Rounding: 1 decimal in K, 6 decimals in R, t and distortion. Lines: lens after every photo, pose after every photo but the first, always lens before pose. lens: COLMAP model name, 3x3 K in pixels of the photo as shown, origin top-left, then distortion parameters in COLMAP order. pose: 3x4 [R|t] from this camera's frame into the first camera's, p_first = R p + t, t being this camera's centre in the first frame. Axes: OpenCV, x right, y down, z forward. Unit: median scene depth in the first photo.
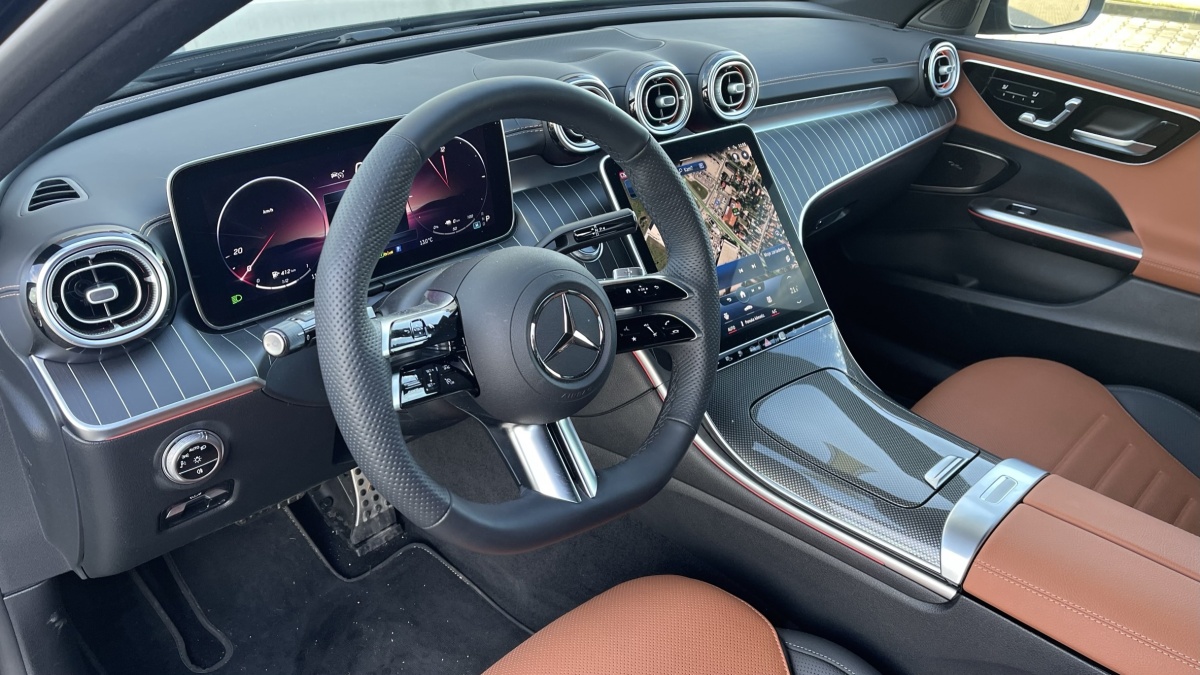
lens RADIAL K [[888.4, 0, 613.5], [0, 888.4, 346.0], [0, 0, 1]] dist [0.009399, 0.003619]
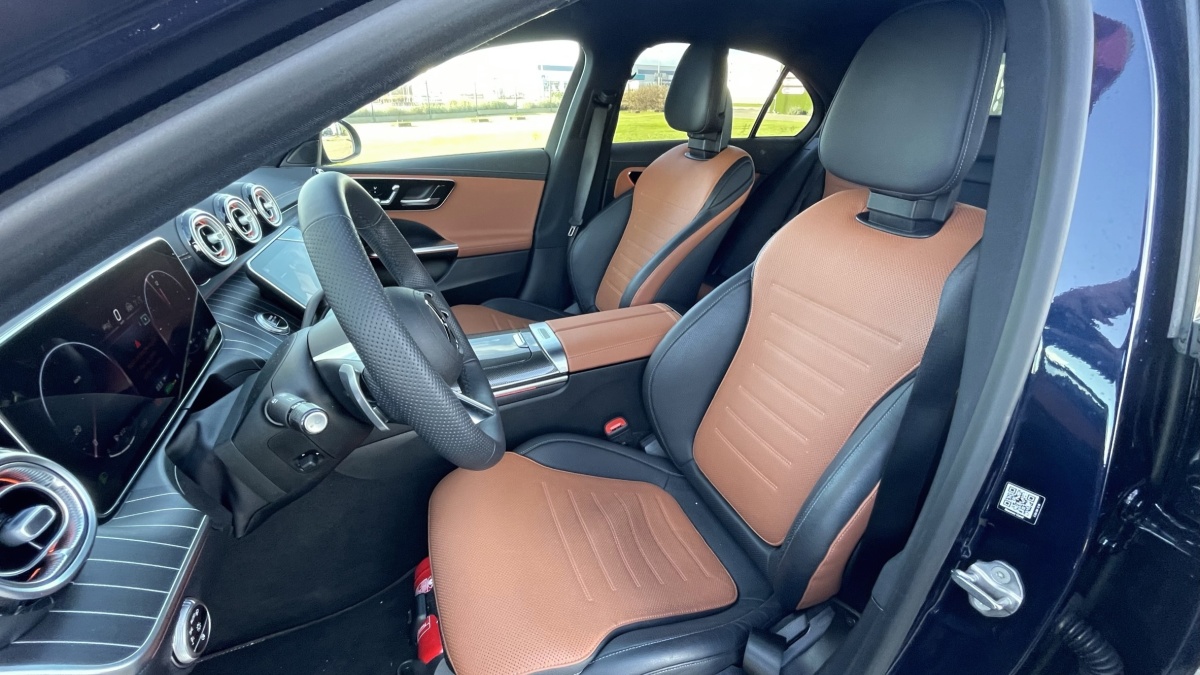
lens RADIAL K [[465.4, 0, 600.0], [0, 465.4, 337.5], [0, 0, 1]] dist [-0.000520, -0.000039]
pose [[0.411367, -0.446033, 0.794878, -0.373624], [0.458026, 0.855136, 0.242807, -0.041109], [-0.788029, 0.264192, 0.556069, 0.209018]]
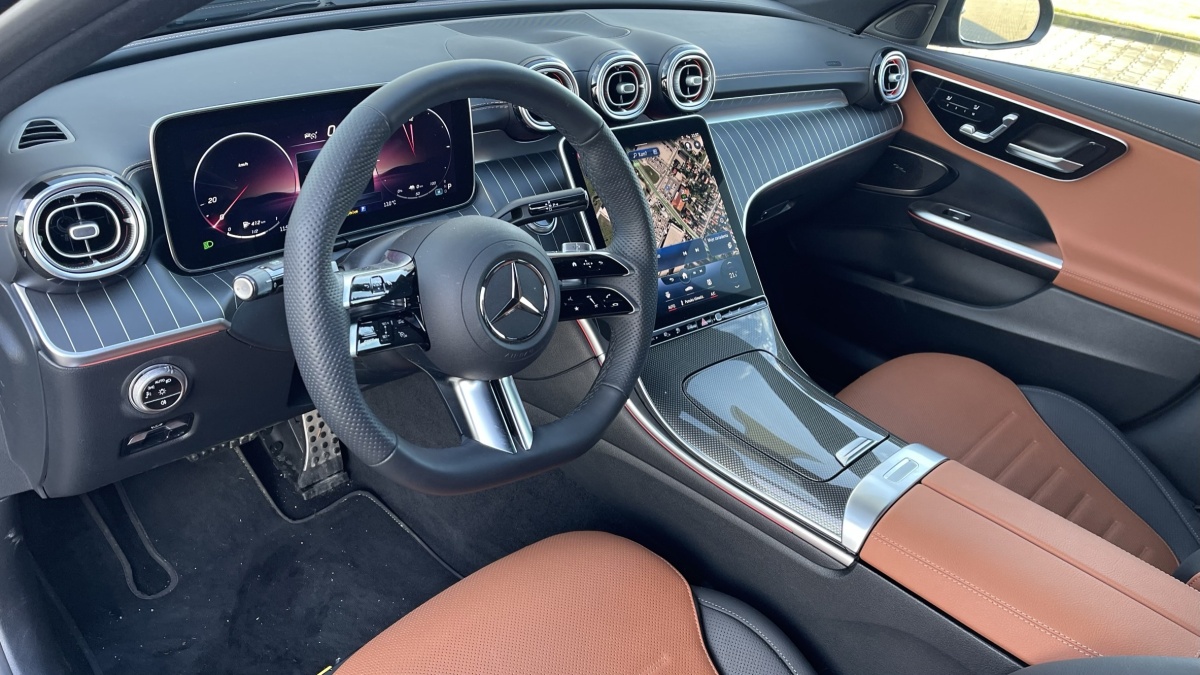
lens RADIAL K [[878.2, 0, 600.0], [0, 878.2, 337.5], [0, 0, 1]] dist [0.017096, -0.003286]
pose [[0.996882, 0.069996, 0.036425, 0.011024], [-0.070722, 0.997315, 0.019017, 0.003378], [-0.034996, -0.021534, 0.999155, -0.054691]]
